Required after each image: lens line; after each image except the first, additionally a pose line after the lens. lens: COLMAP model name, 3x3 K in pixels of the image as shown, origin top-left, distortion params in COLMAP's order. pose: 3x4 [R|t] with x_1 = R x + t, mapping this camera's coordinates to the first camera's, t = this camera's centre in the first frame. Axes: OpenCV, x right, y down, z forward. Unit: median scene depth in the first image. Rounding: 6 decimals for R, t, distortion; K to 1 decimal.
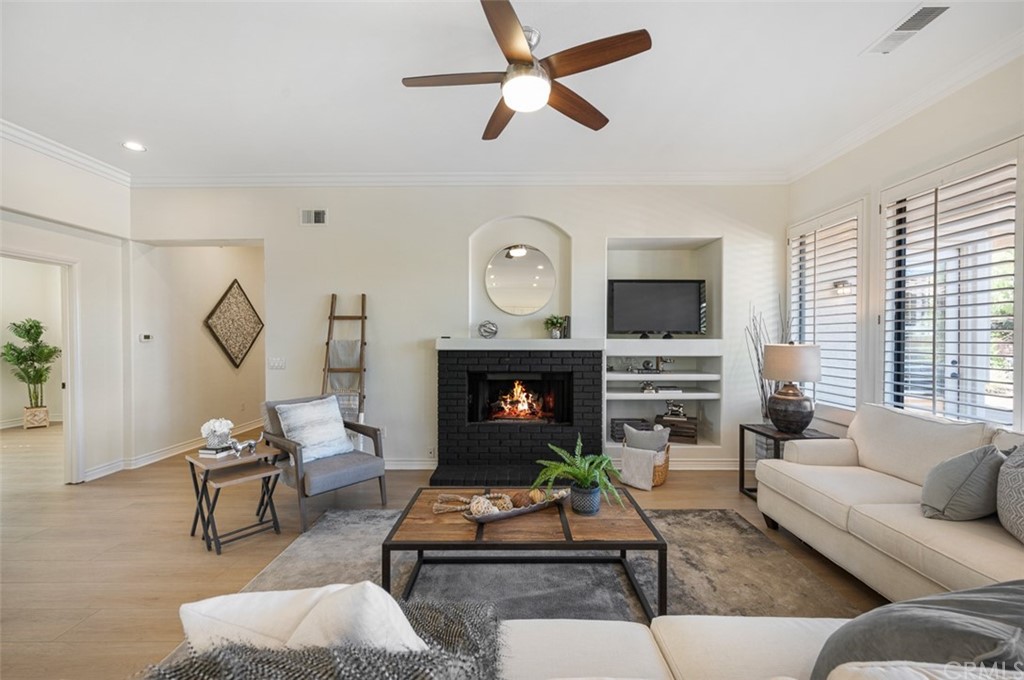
lens RADIAL K [[420.0, 0, 514.2], [0, 420.0, 348.2], [0, 0, 1]] dist [0.002270, 0.000213]
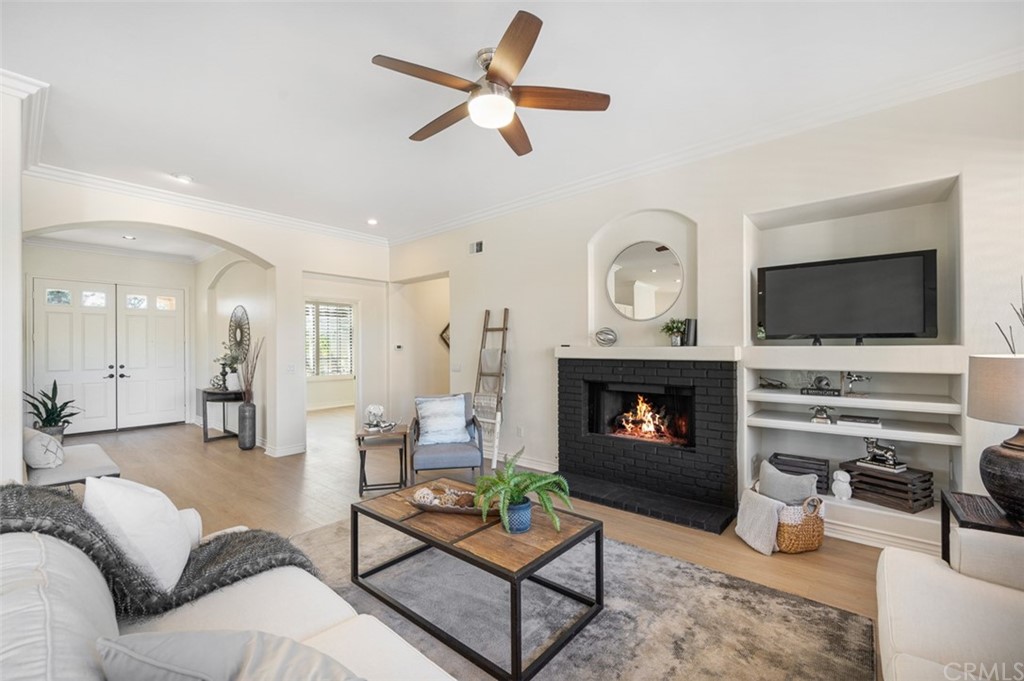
lens RADIAL K [[426.6, 0, 512.1], [0, 426.6, 351.1], [0, 0, 1]] dist [0.001298, 0.000050]
pose [[0.761914, 0.000764, -0.647678, 0.405163], [-0.009018, 0.999915, -0.009429, -0.001905], [0.647615, 0.013025, 0.761856, 0.130418]]
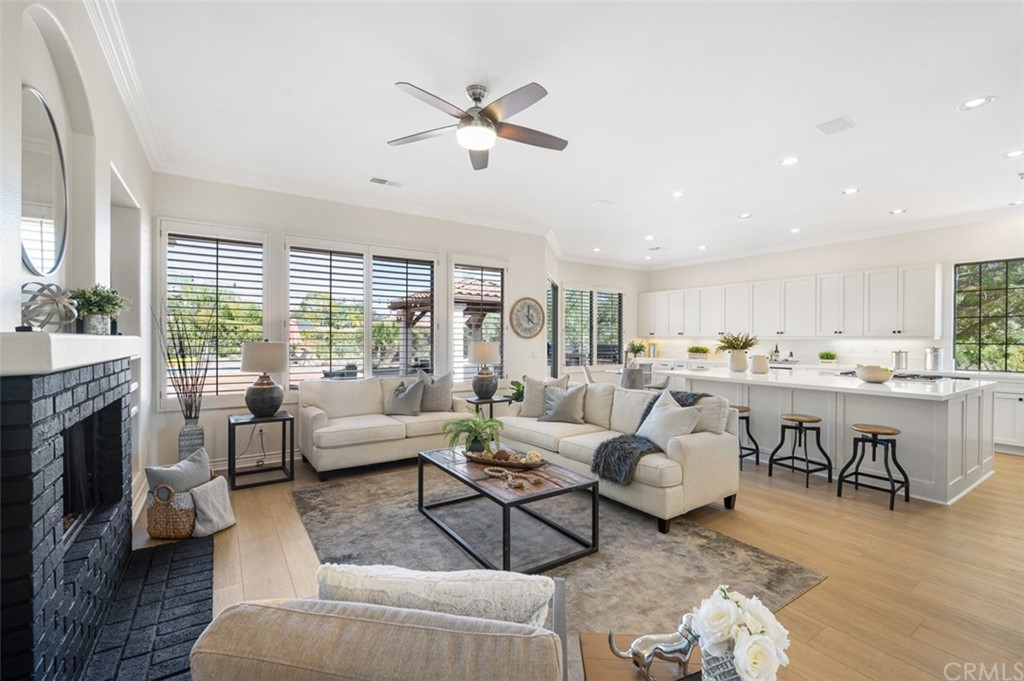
lens RADIAL K [[436.4, 0, 506.7], [0, 436.4, 337.7], [0, 0, 1]] dist [0.000629, 0.000018]
pose [[-0.549817, -0.001296, 0.835284, -0.580275], [0.013532, 0.999854, 0.010459, -0.018844], [-0.835176, 0.017054, -0.549719, 0.884710]]
